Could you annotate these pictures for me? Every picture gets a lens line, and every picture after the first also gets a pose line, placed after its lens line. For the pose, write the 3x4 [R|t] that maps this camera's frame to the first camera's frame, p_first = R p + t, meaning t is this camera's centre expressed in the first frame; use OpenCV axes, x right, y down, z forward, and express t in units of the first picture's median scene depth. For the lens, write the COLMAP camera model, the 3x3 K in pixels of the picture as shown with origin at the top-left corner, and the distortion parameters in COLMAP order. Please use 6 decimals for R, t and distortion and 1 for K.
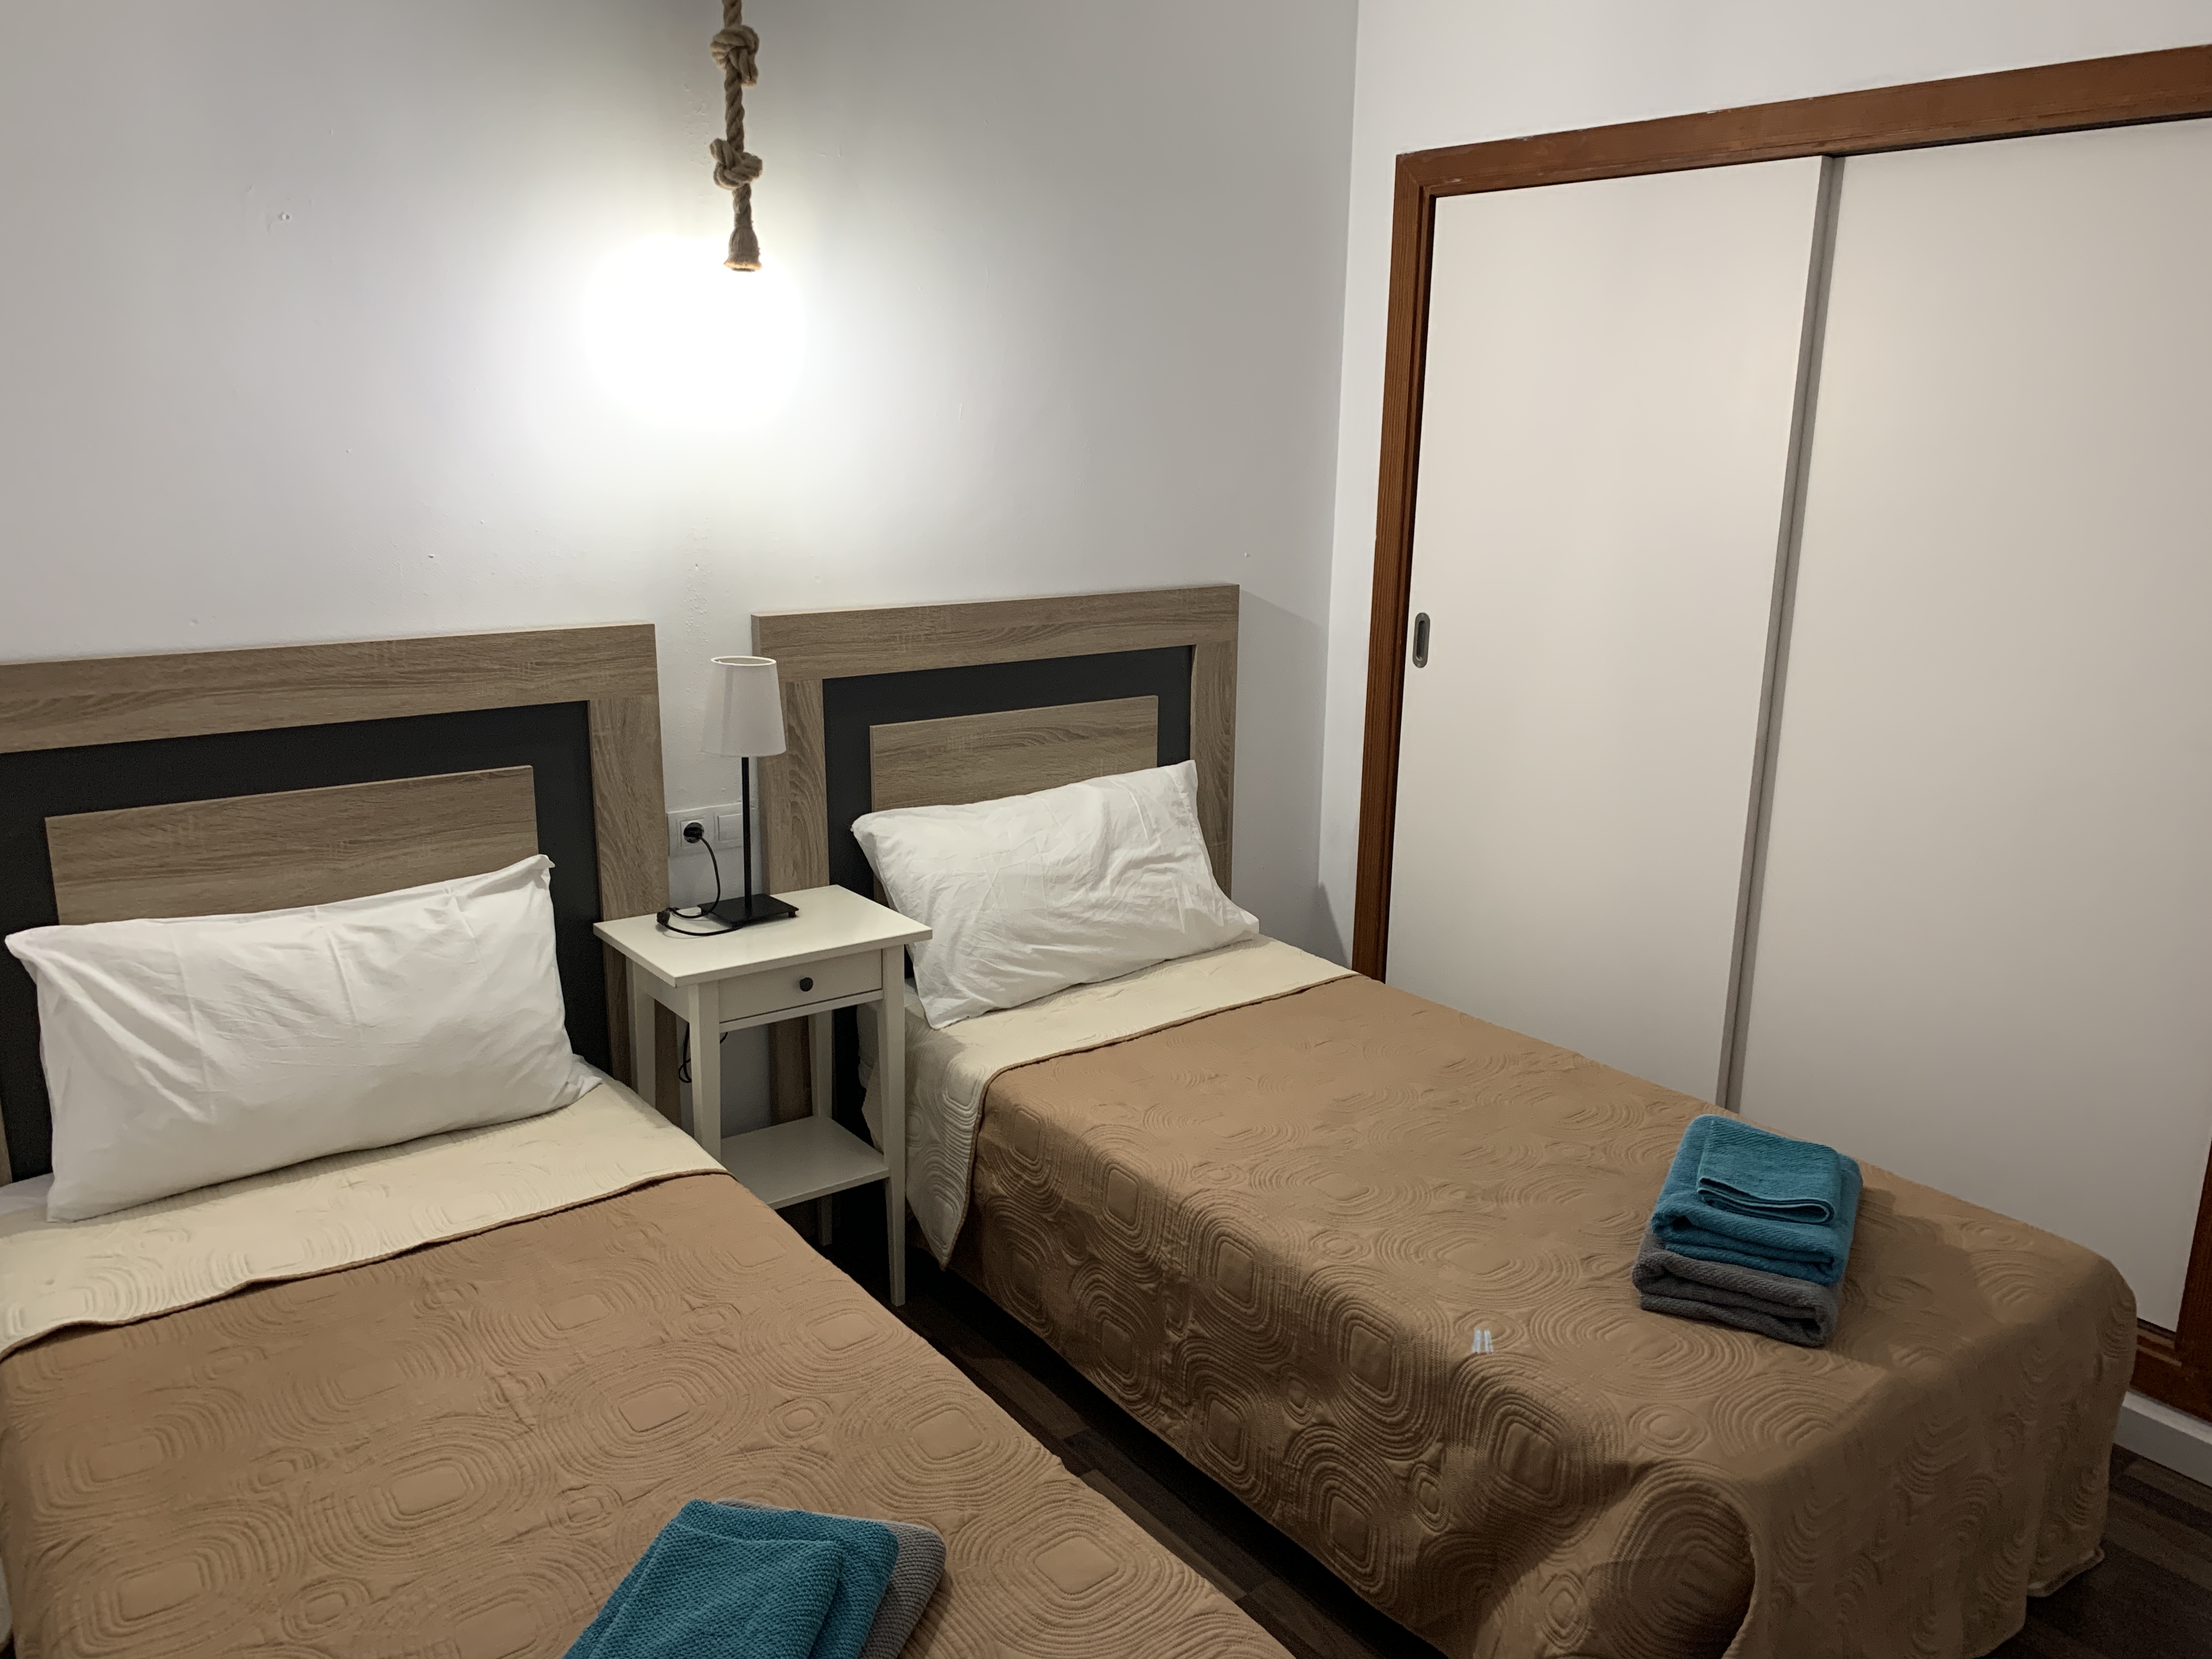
lens RADIAL K [[1635.8, 0, 1106.0], [0, 1635.8, 829.5], [0, 0, 1]] dist [0.091274, -0.170893]
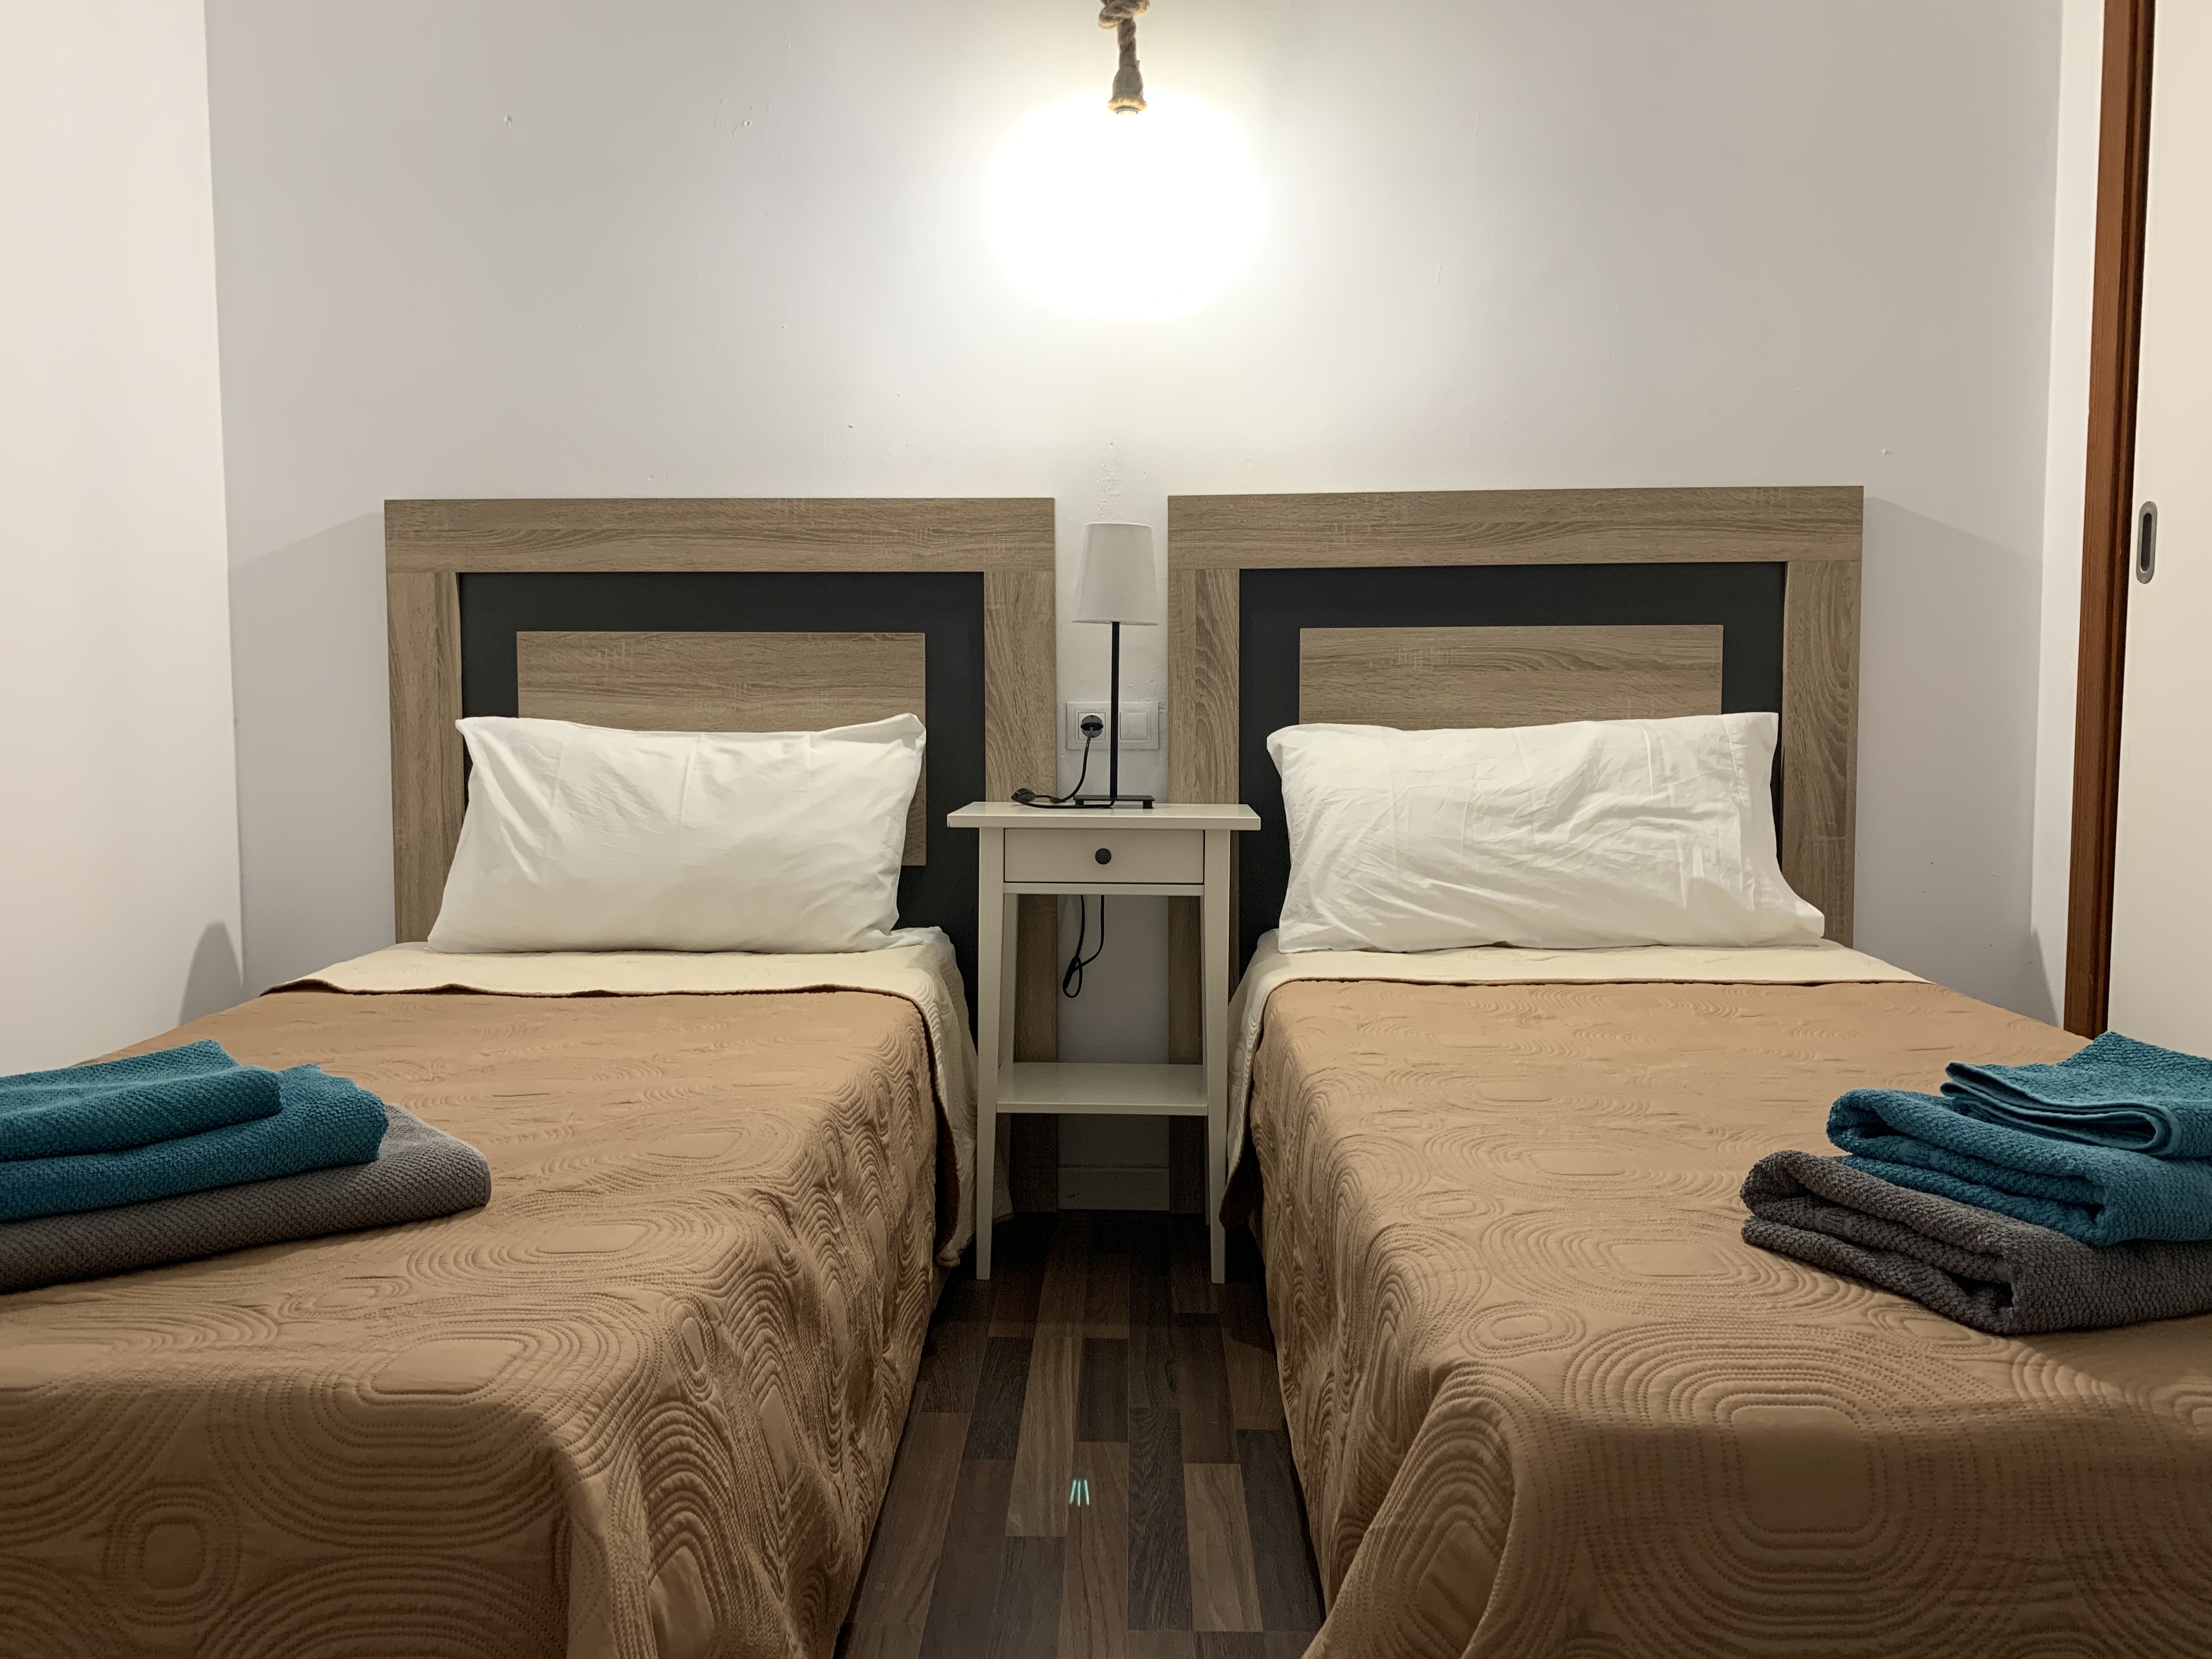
lens RADIAL K [[1649.2, 0, 1106.0], [0, 1649.2, 829.5], [0, 0, 1]] dist [0.129161, -0.325996]
pose [[0.781509, 0.033088, -0.623016, 0.344062], [-0.137870, 0.983064, -0.120734, 0.170814], [0.608470, 0.180249, 0.772835, 0.274026]]
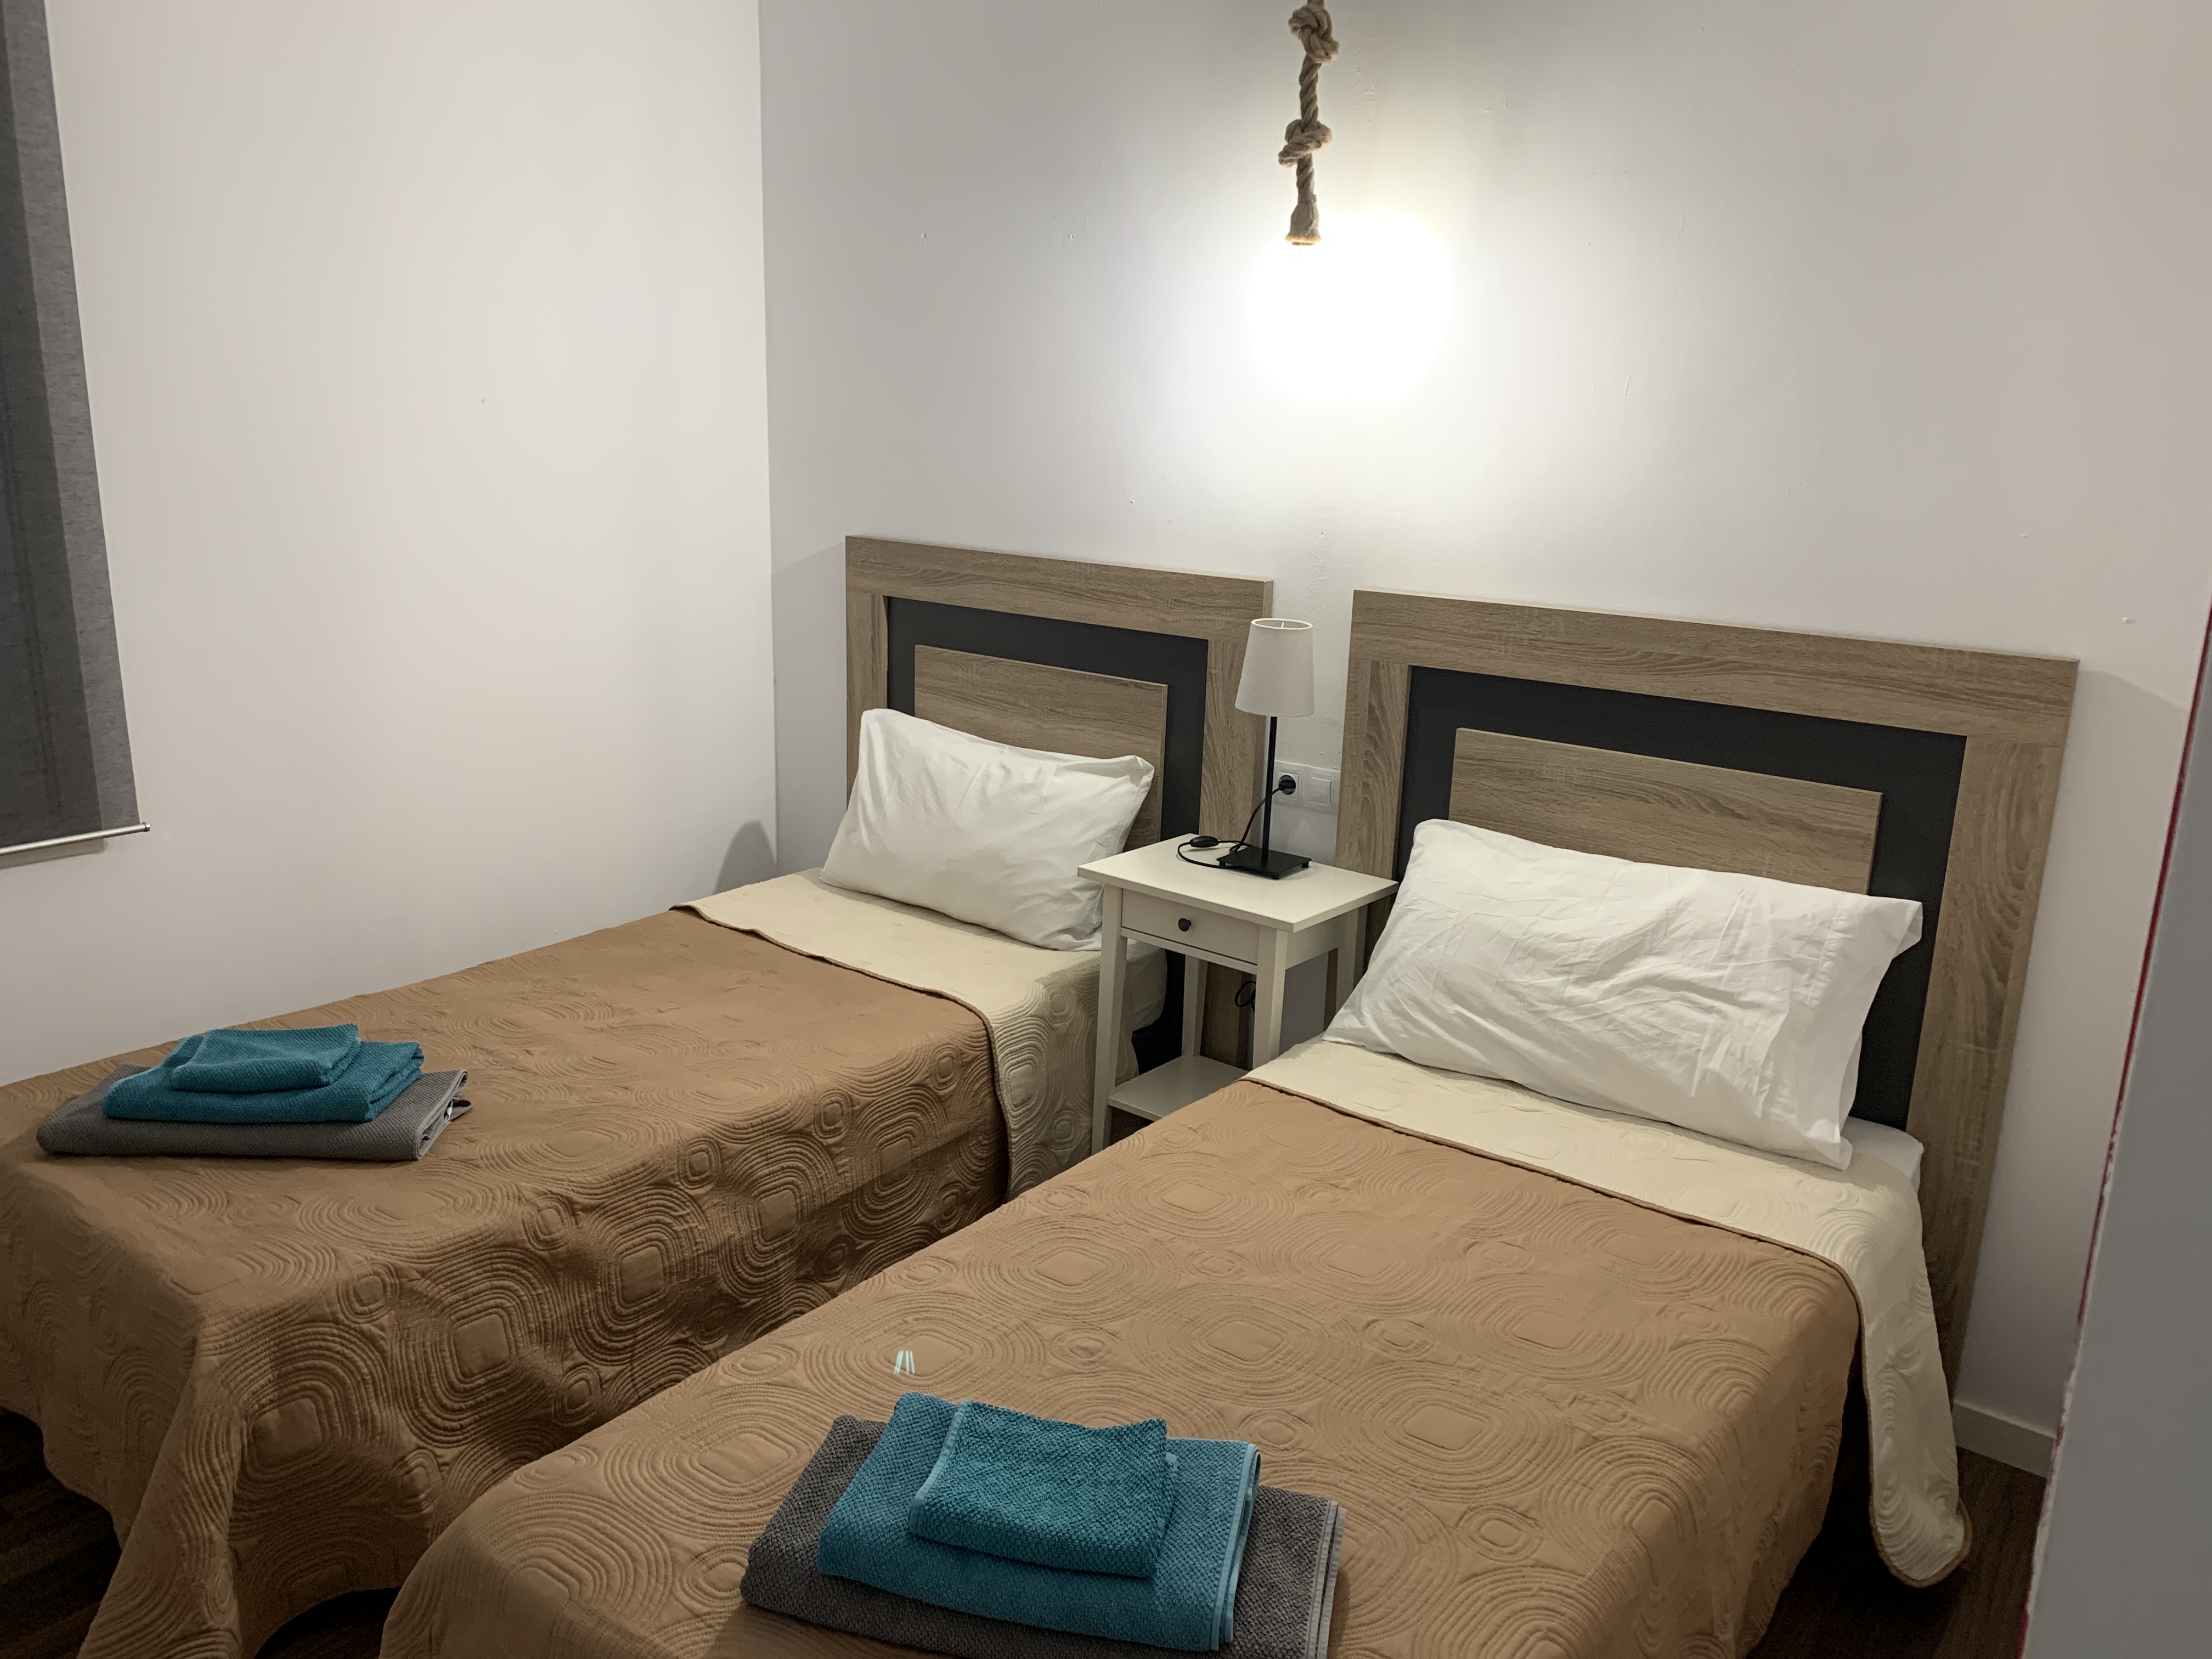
lens RADIAL K [[1635.8, 0, 1113.5], [0, 1635.8, 839.2], [0, 0, 1]] dist [0.023842, -0.027691]
pose [[0.261890, 0.240888, -0.934551, 0.696446], [-0.261107, 0.949921, 0.171680, -0.113718], [0.929105, 0.199057, 0.311672, 0.563887]]
